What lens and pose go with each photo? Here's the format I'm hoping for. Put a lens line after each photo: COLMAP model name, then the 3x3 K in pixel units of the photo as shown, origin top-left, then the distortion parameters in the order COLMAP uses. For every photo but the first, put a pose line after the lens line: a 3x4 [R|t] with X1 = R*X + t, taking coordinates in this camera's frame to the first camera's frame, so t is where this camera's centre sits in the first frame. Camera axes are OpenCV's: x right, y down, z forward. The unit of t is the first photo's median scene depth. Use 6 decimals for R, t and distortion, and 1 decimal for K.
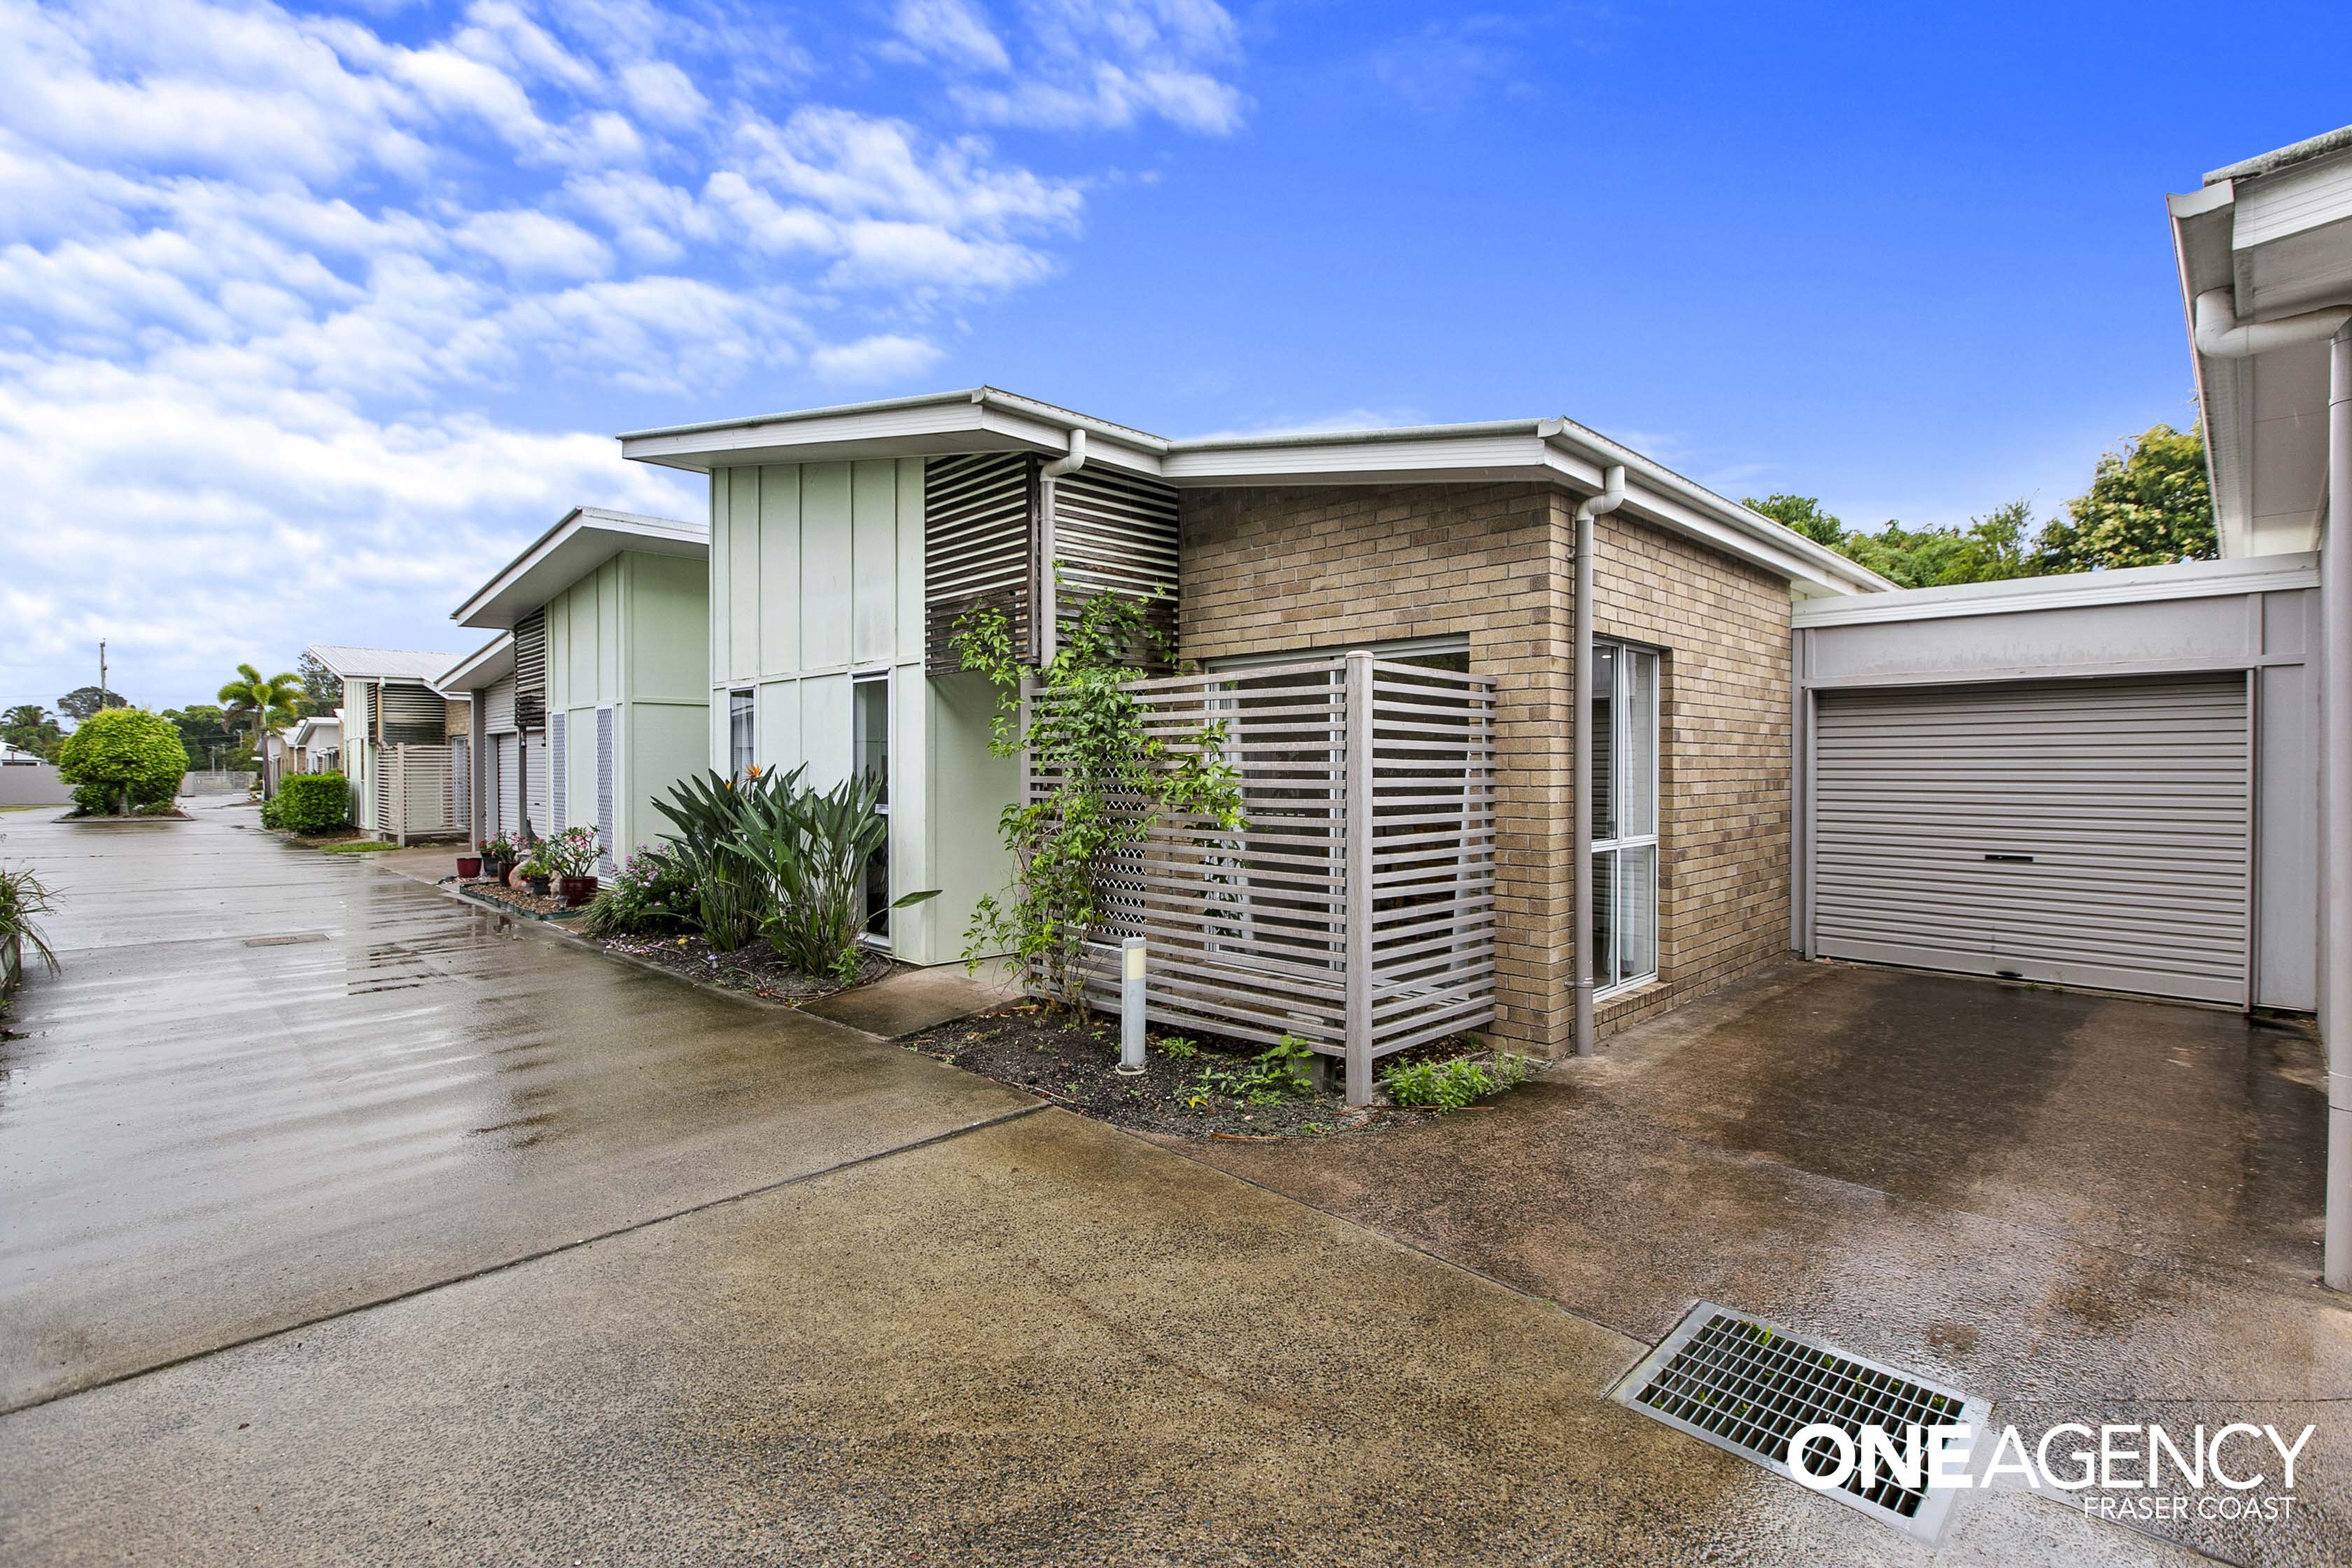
lens RADIAL K [[1062.3, 0, 1178.2], [0, 1062.3, 778.7], [0, 0, 1]] dist [0.001418, -0.000176]
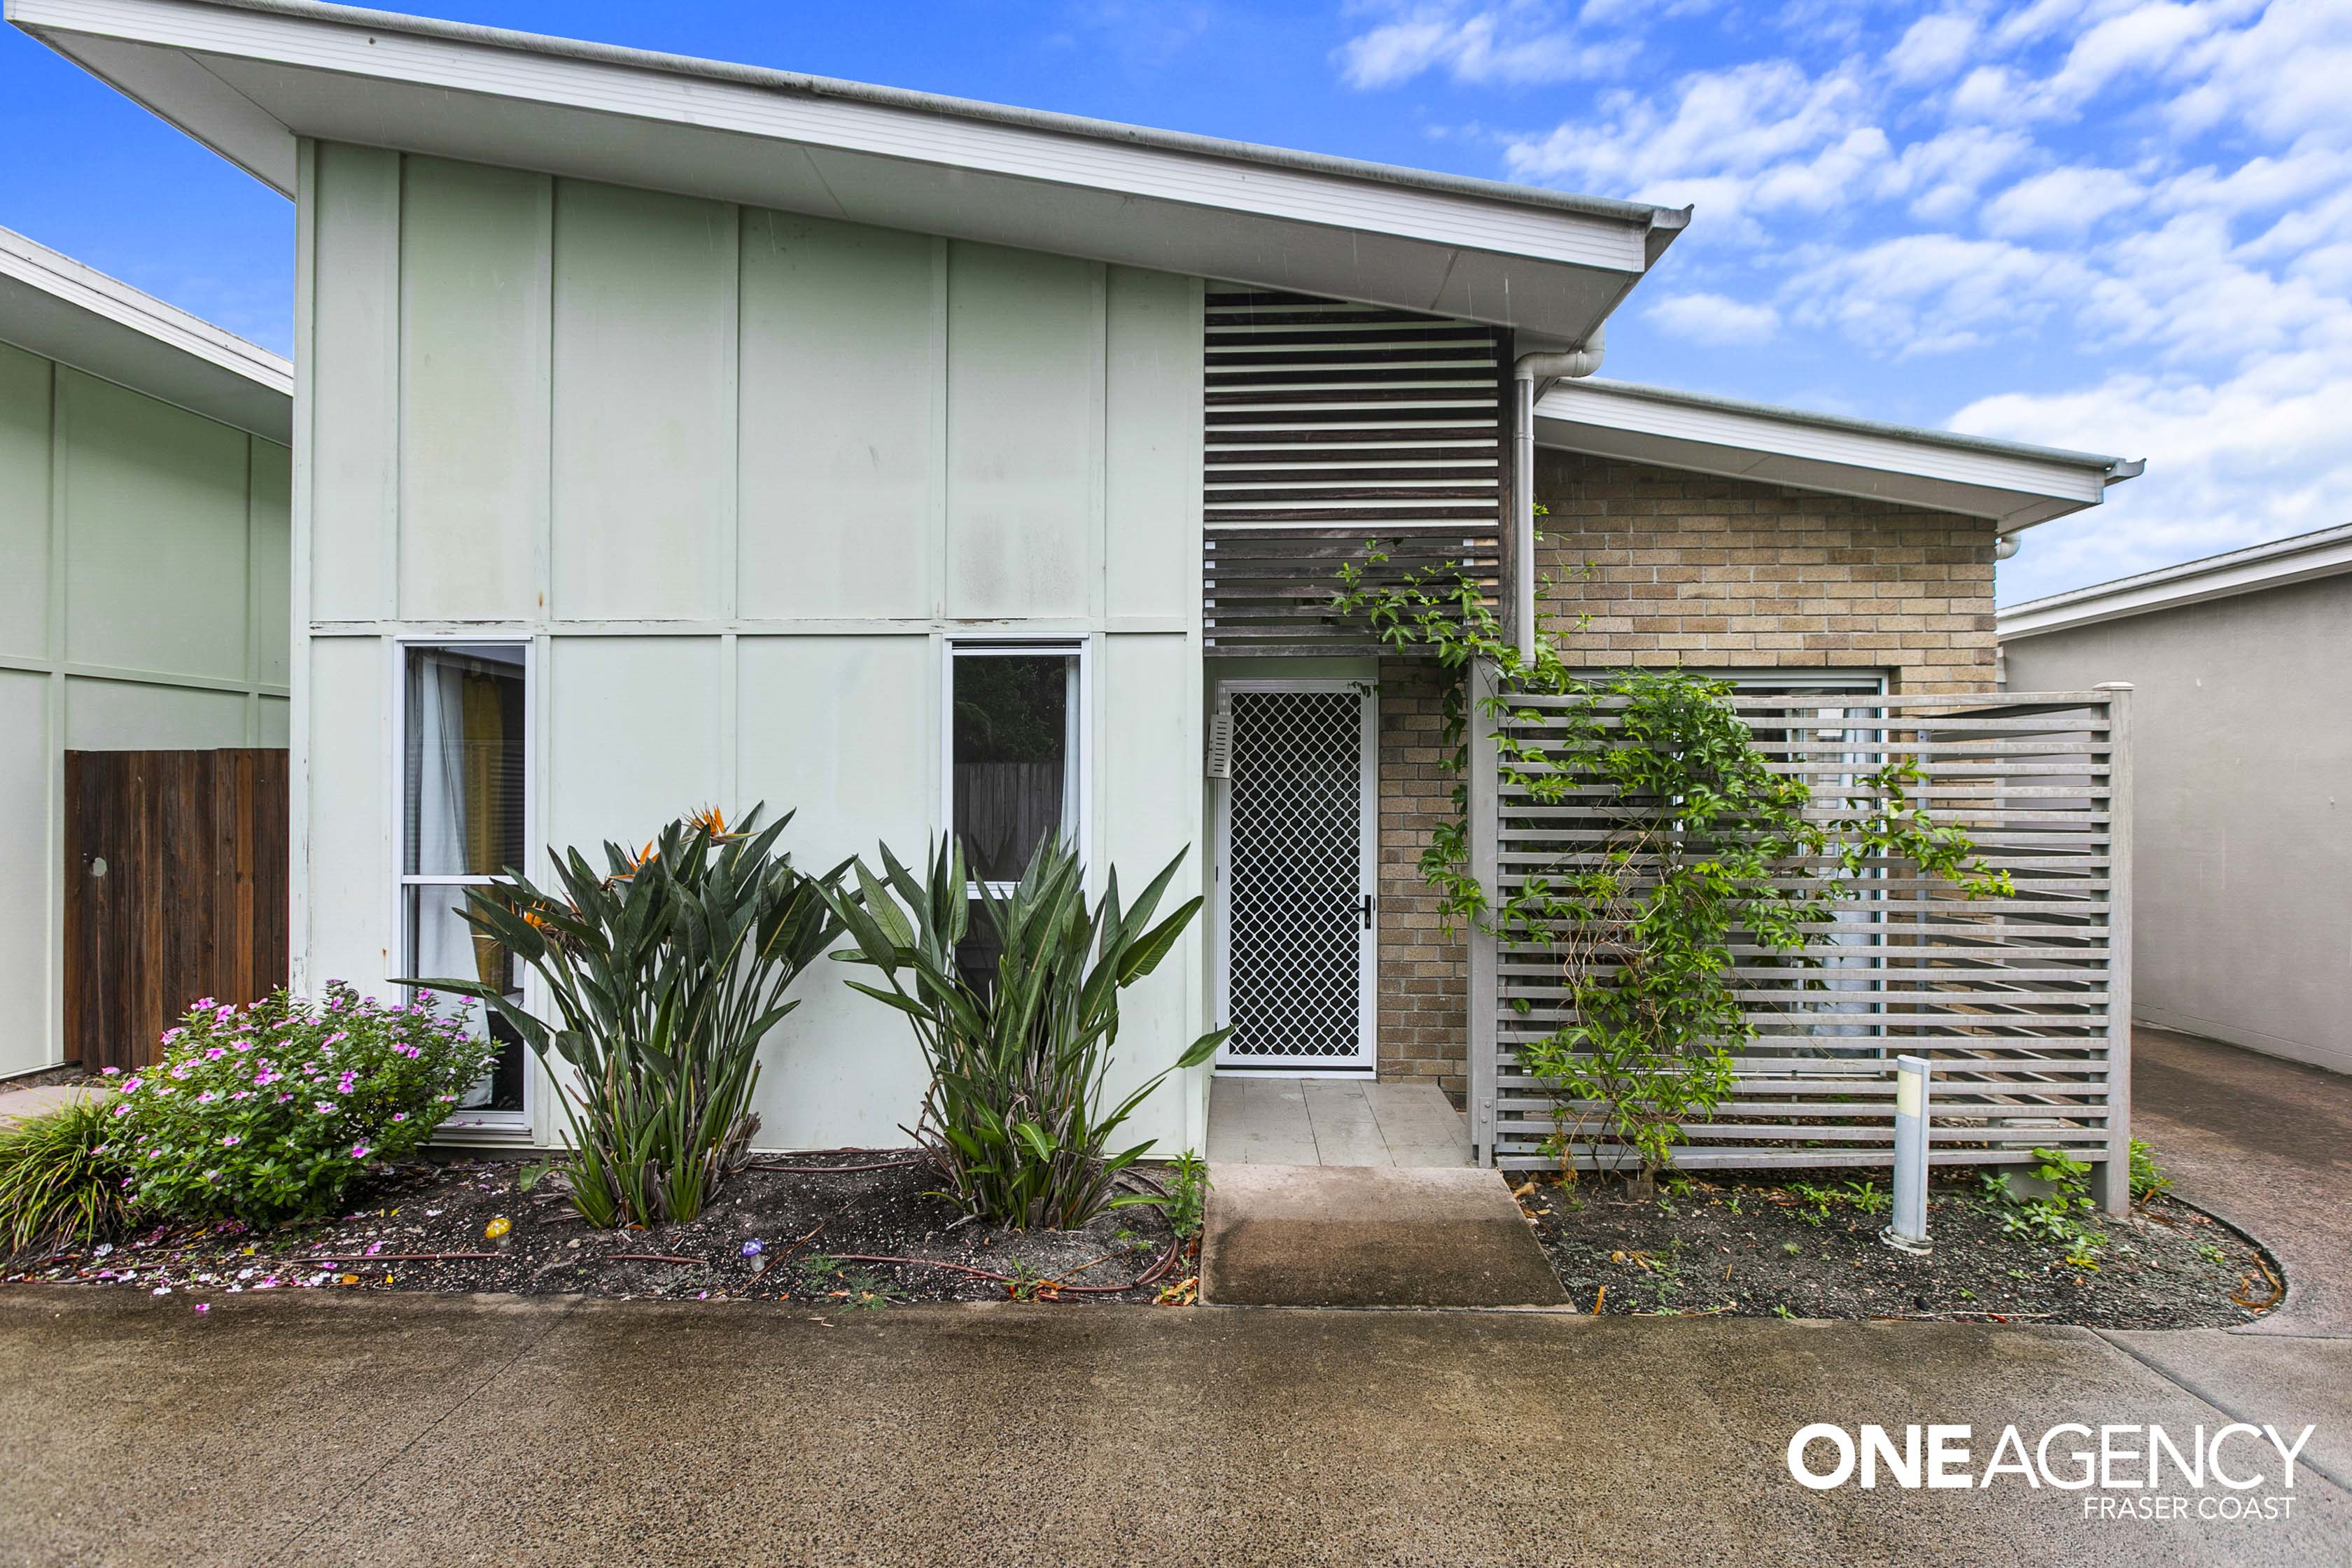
lens RADIAL K [[1105.9, 0, 1176.7], [0, 1105.9, 797.4], [0, 0, 1]] dist [0.000347, -0.000003]
pose [[0.735398, 0.004192, 0.677622, -0.762394], [0.004803, 0.999924, -0.011398, -0.015464], [-0.677618, 0.011637, 0.735322, 0.660295]]
